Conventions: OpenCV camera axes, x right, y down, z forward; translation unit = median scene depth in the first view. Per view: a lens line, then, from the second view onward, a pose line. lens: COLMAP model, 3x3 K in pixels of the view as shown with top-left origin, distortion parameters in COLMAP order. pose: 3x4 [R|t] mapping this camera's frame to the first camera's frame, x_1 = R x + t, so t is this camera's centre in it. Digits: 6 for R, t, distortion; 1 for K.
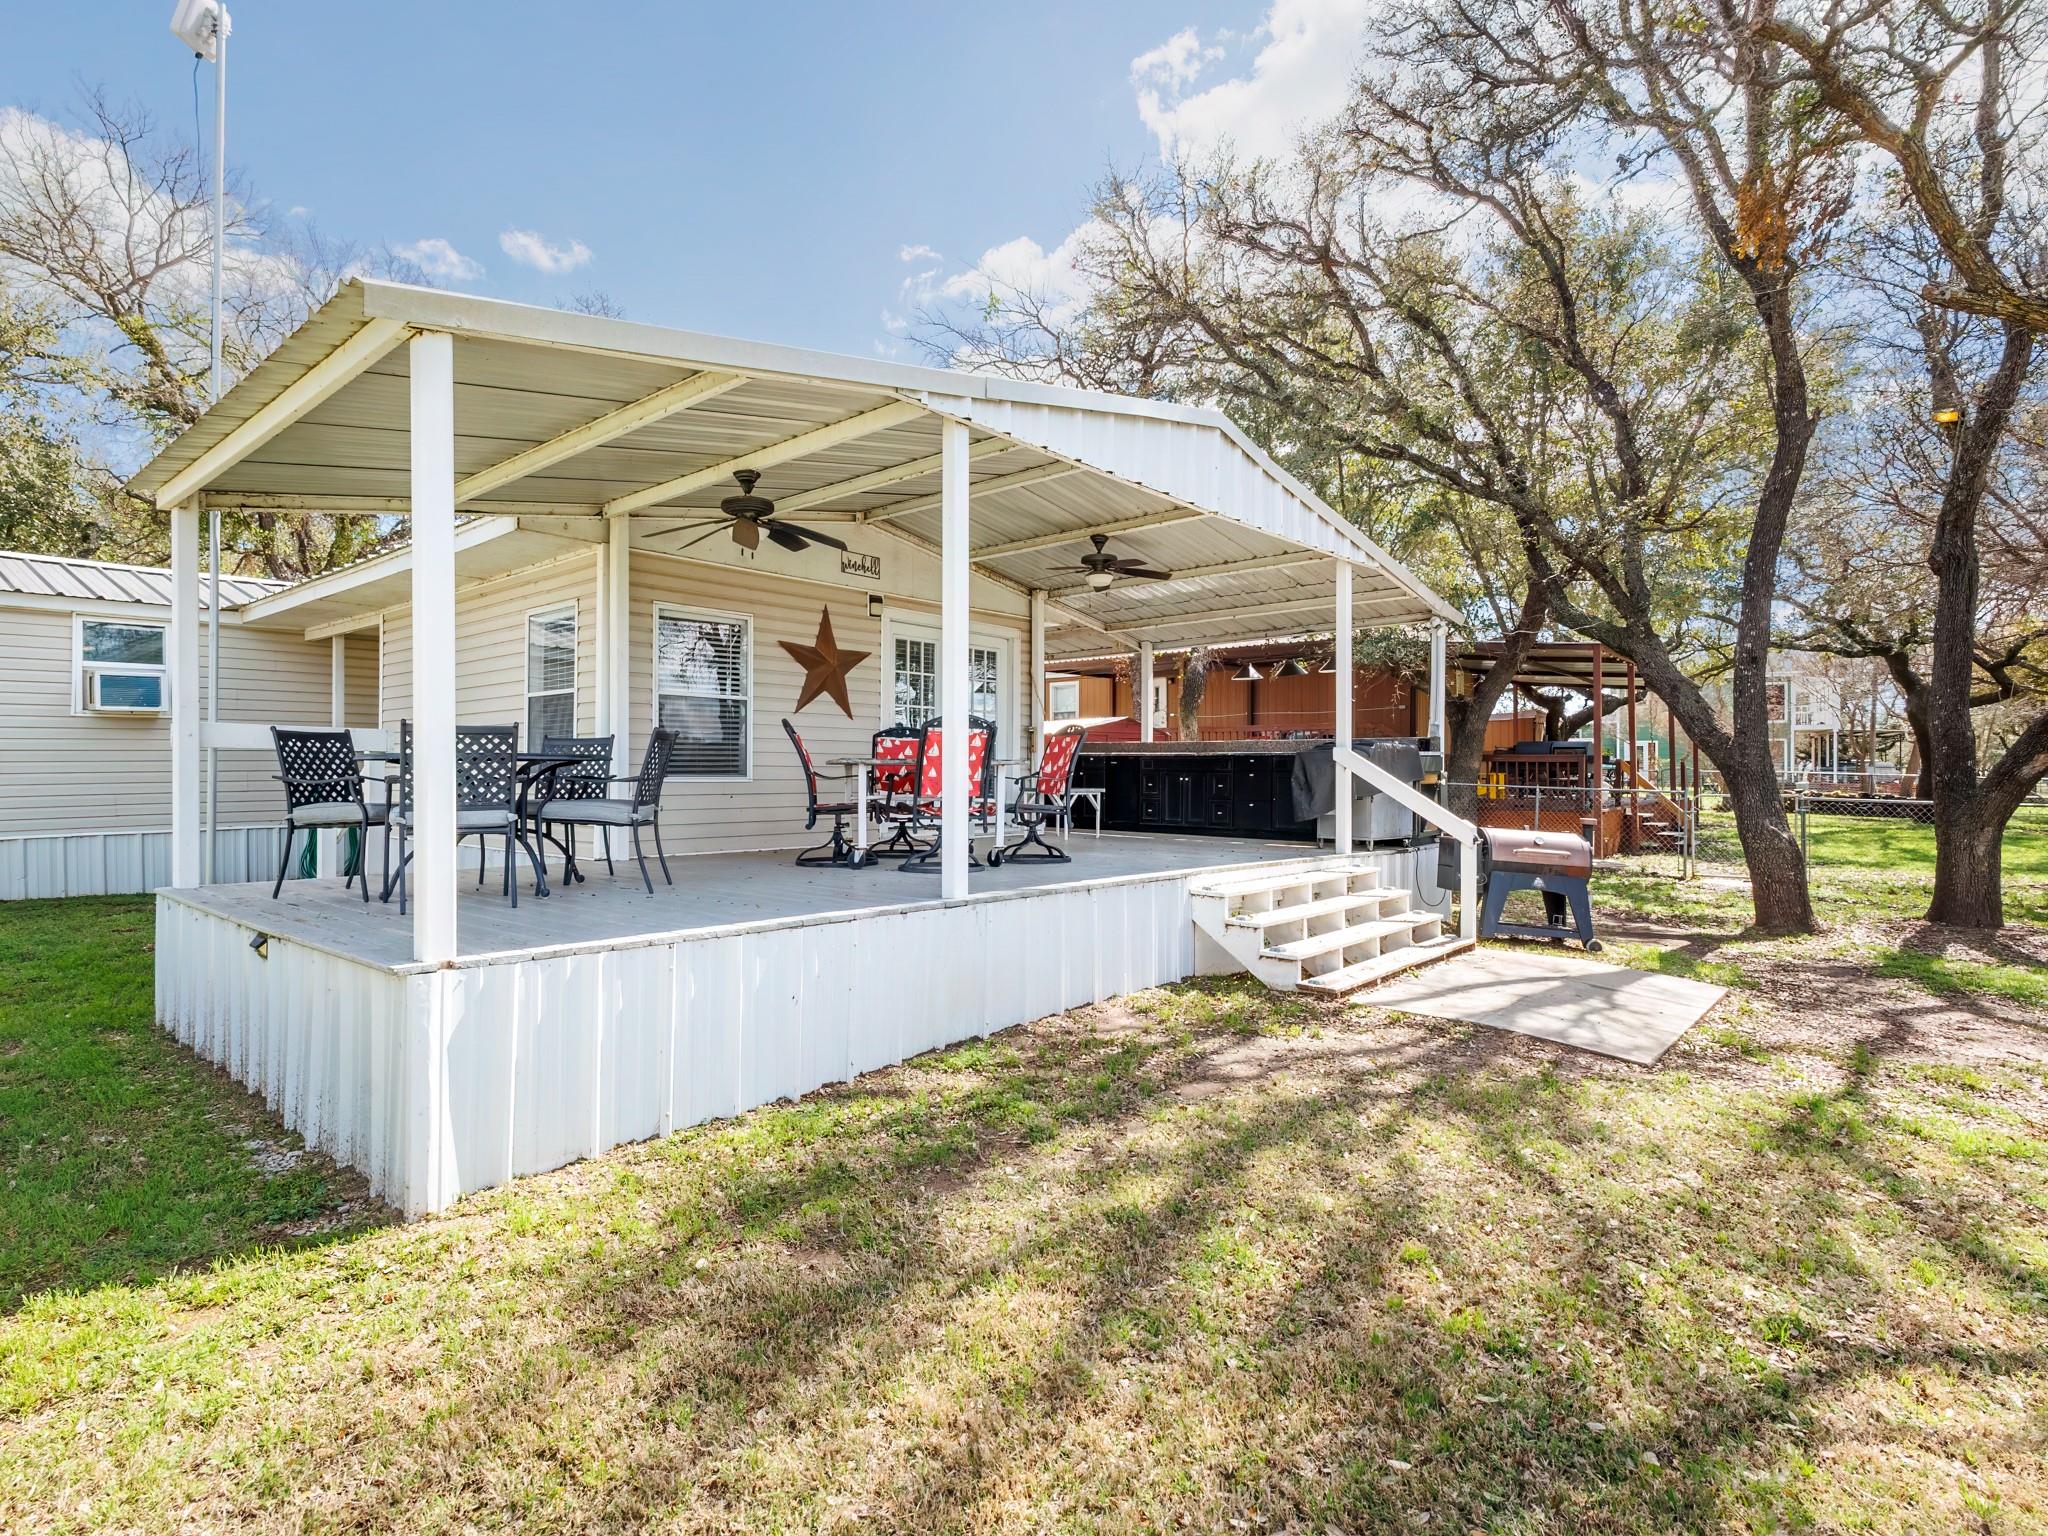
lens RADIAL K [[1066.9, 0, 1023.4], [0, 1066.9, 771.5], [0, 0, 1]] dist [0.018082, -0.000035]
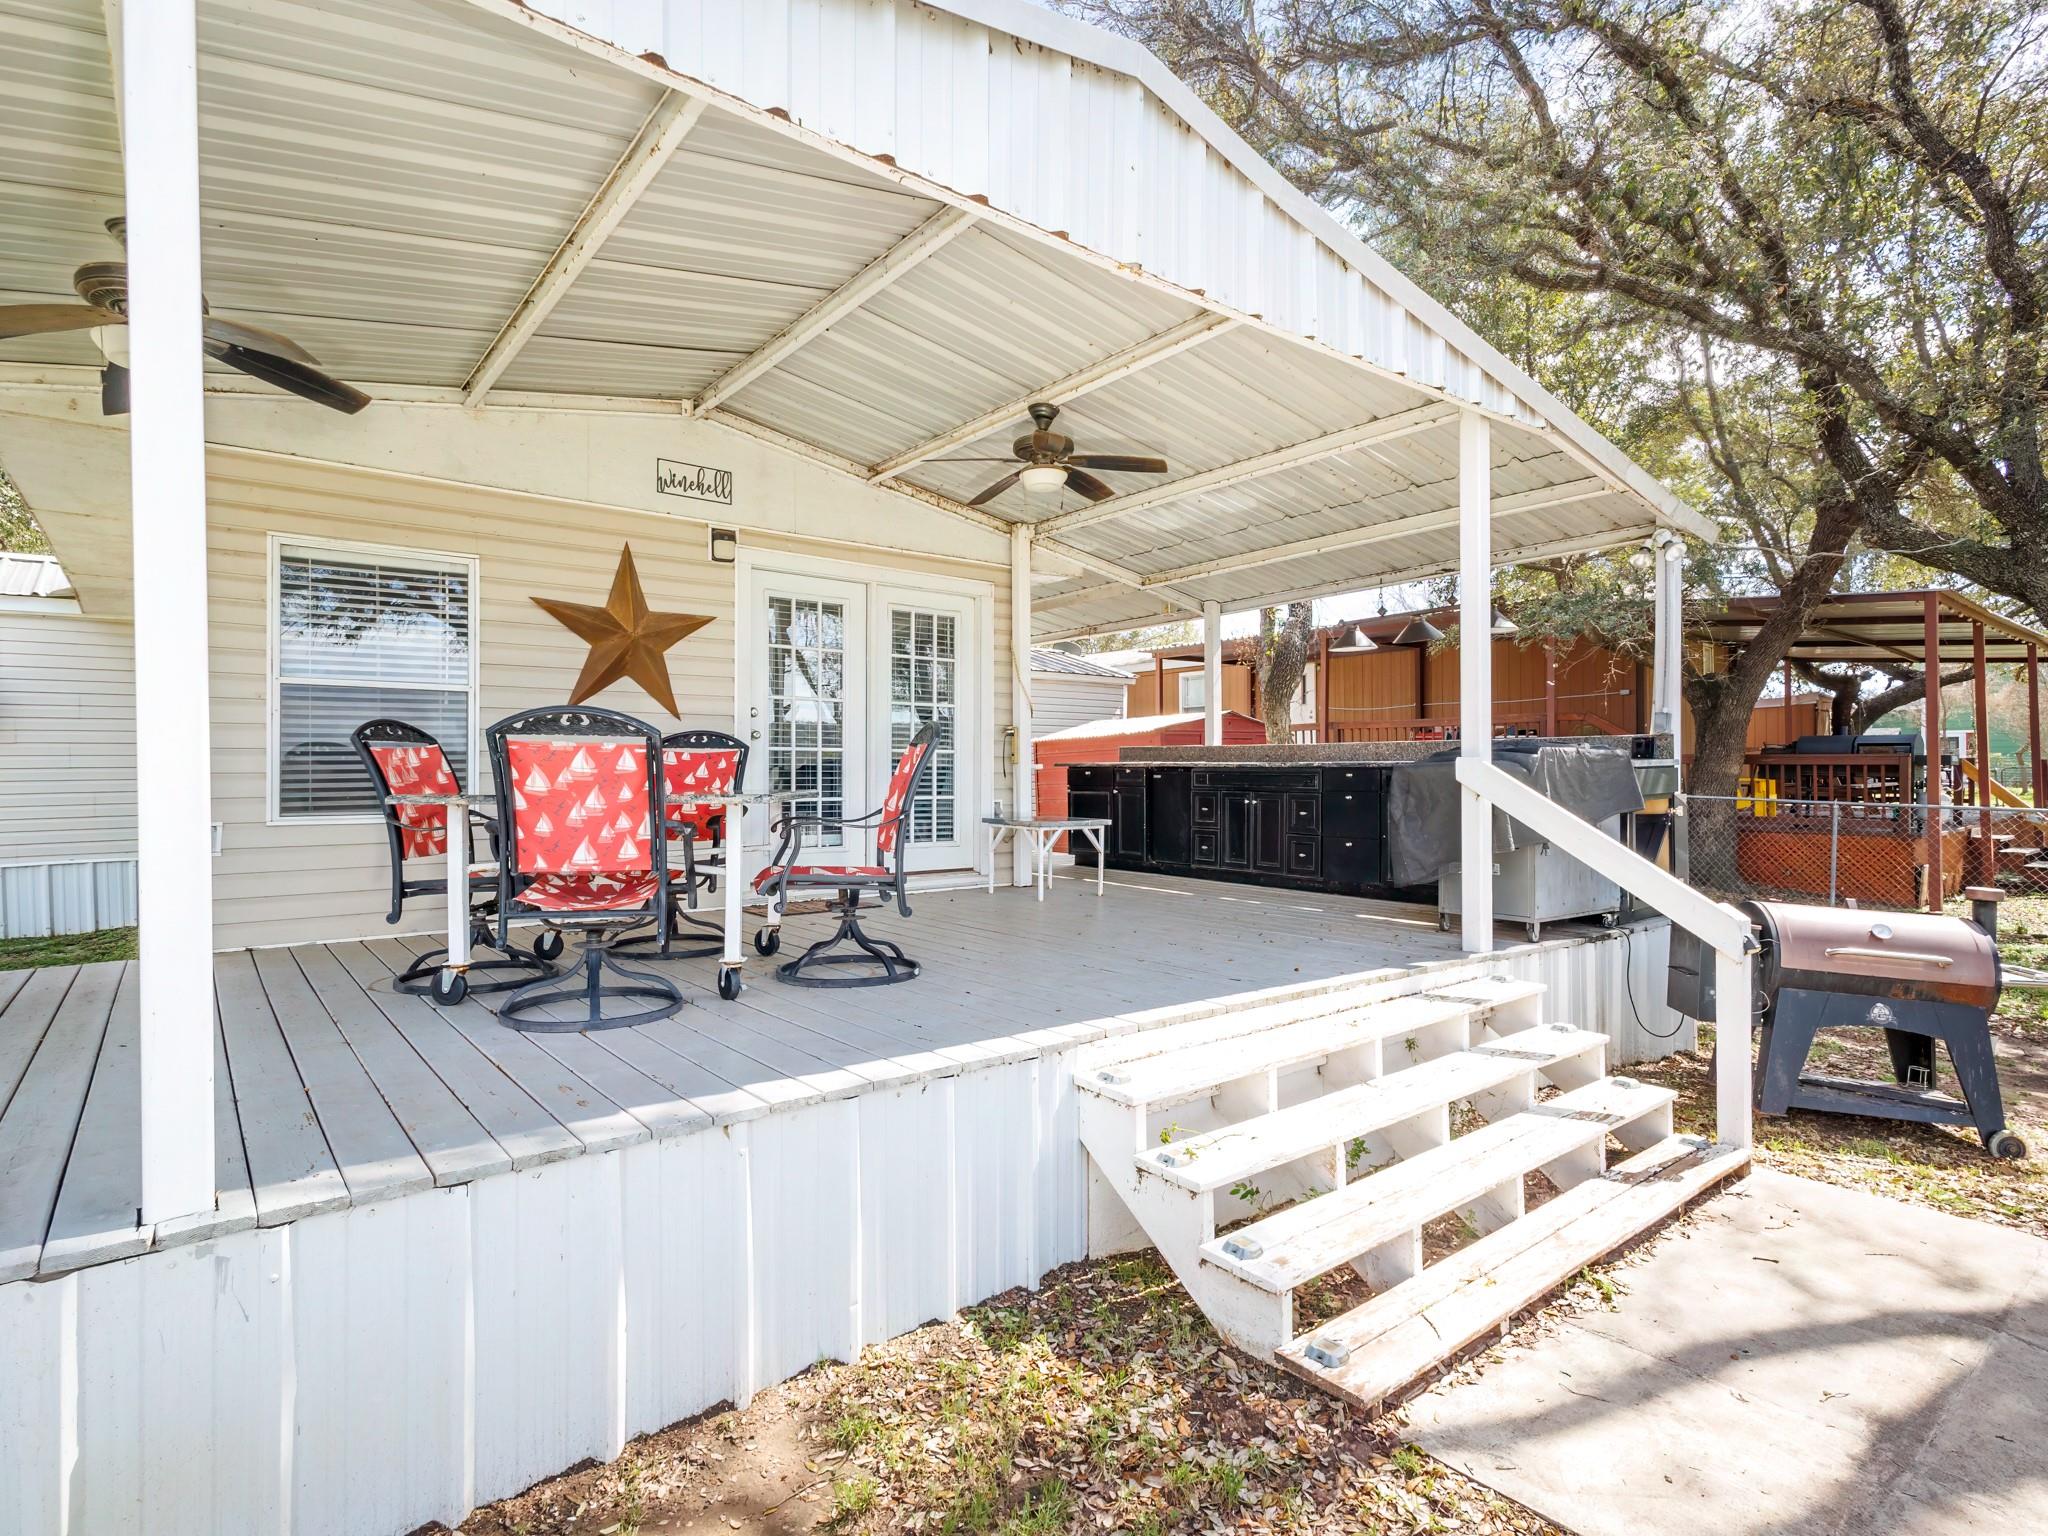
lens RADIAL K [[1066.9, 0, 1025.6], [0, 1066.9, 764.9], [0, 0, 1]] dist [0.018082, -0.000035]
pose [[0.984060, -0.007998, -0.177659, 0.144030], [0.007046, 0.999957, -0.005989, -0.014277], [0.177699, 0.004642, 0.984074, 0.355596]]
